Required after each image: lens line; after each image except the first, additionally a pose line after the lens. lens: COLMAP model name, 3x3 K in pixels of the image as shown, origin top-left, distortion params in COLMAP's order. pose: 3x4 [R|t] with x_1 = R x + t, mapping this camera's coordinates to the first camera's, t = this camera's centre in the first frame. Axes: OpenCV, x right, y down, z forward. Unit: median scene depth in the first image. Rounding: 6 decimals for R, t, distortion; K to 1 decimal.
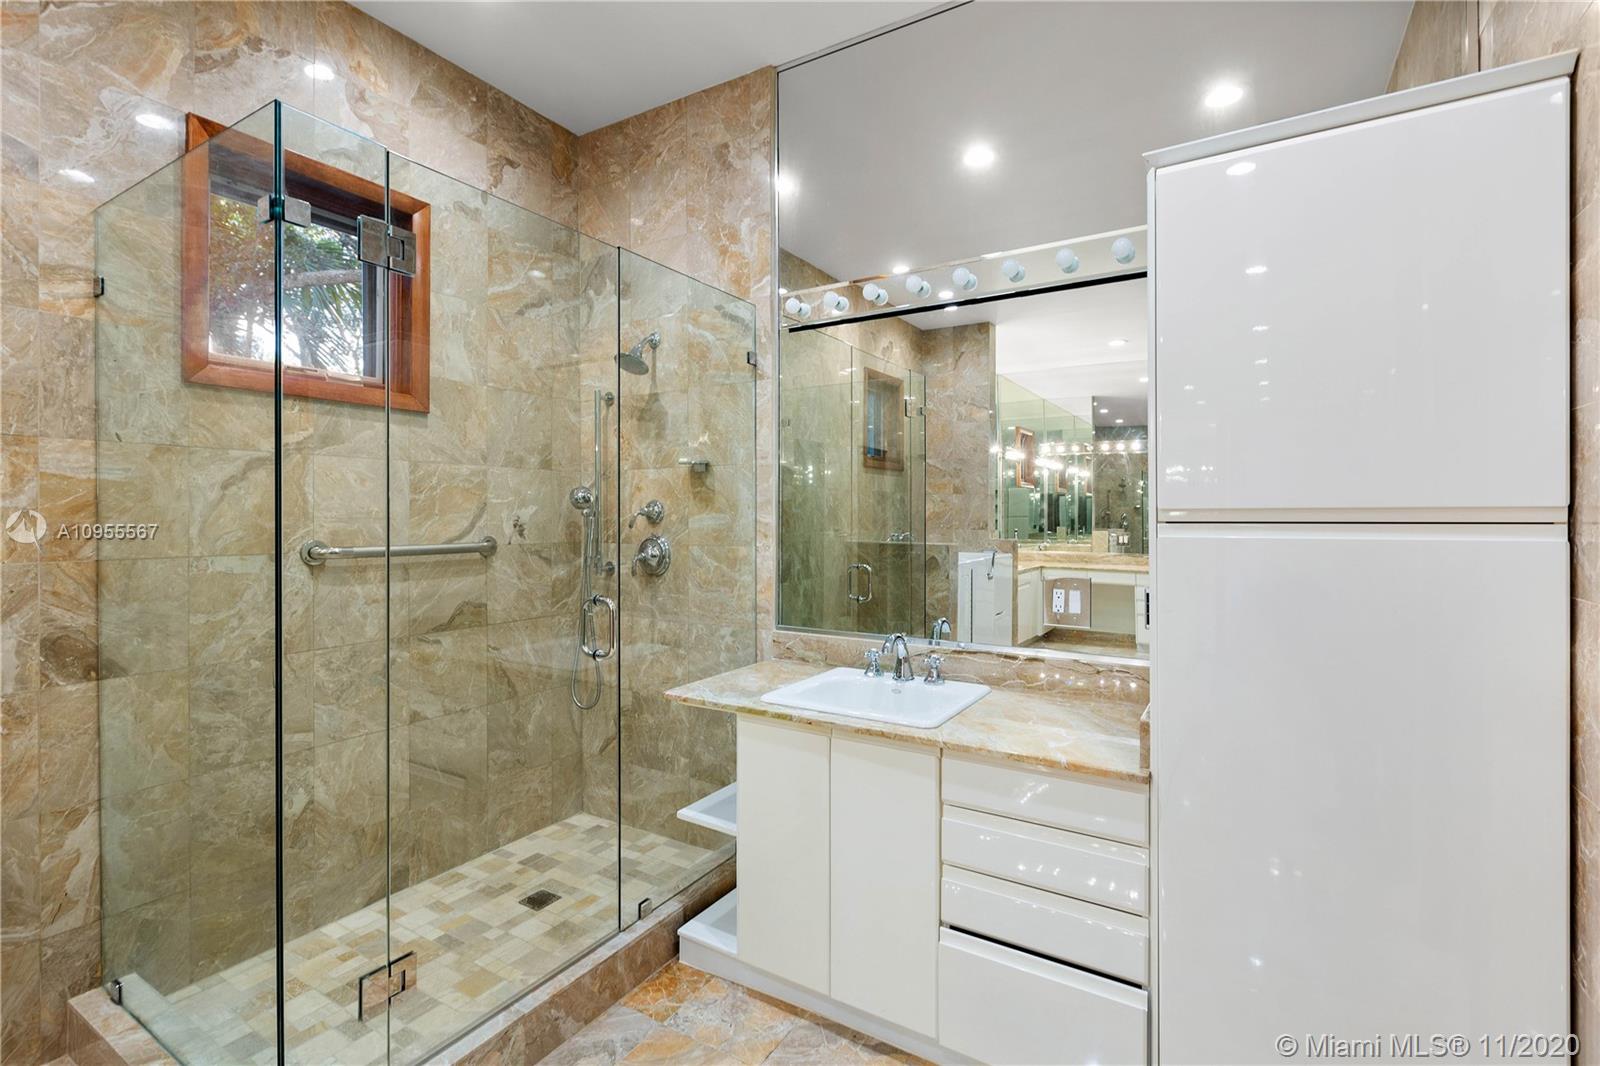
lens RADIAL K [[731.0, 0, 773.3], [0, 731.0, 508.2], [0, 0, 1]] dist [-0.000296, 0.000108]
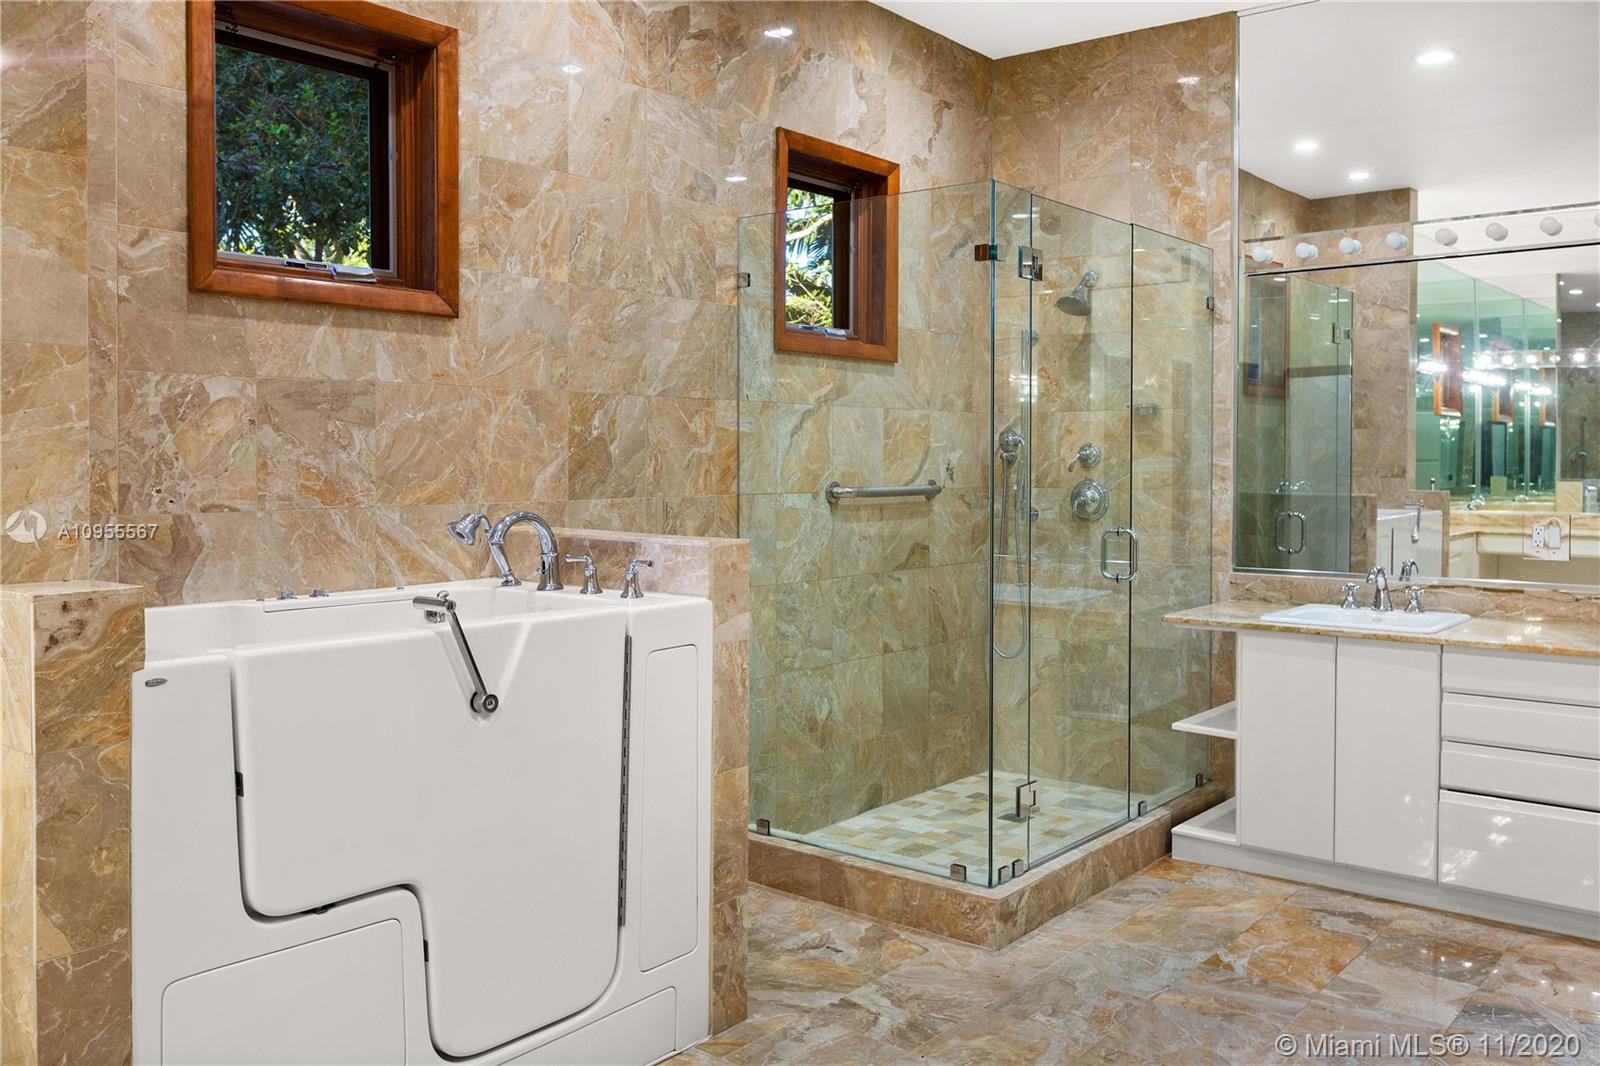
lens RADIAL K [[1250.0, 0, 795.9], [0, 1250.0, 476.7], [0, 0, 1]] dist [0.003832, -0.009695]
pose [[0.991603, 0.000647, -0.129319, -0.360556], [0.002472, 0.999710, 0.023956, -0.007933], [0.129297, -0.024074, 0.991314, -0.764105]]
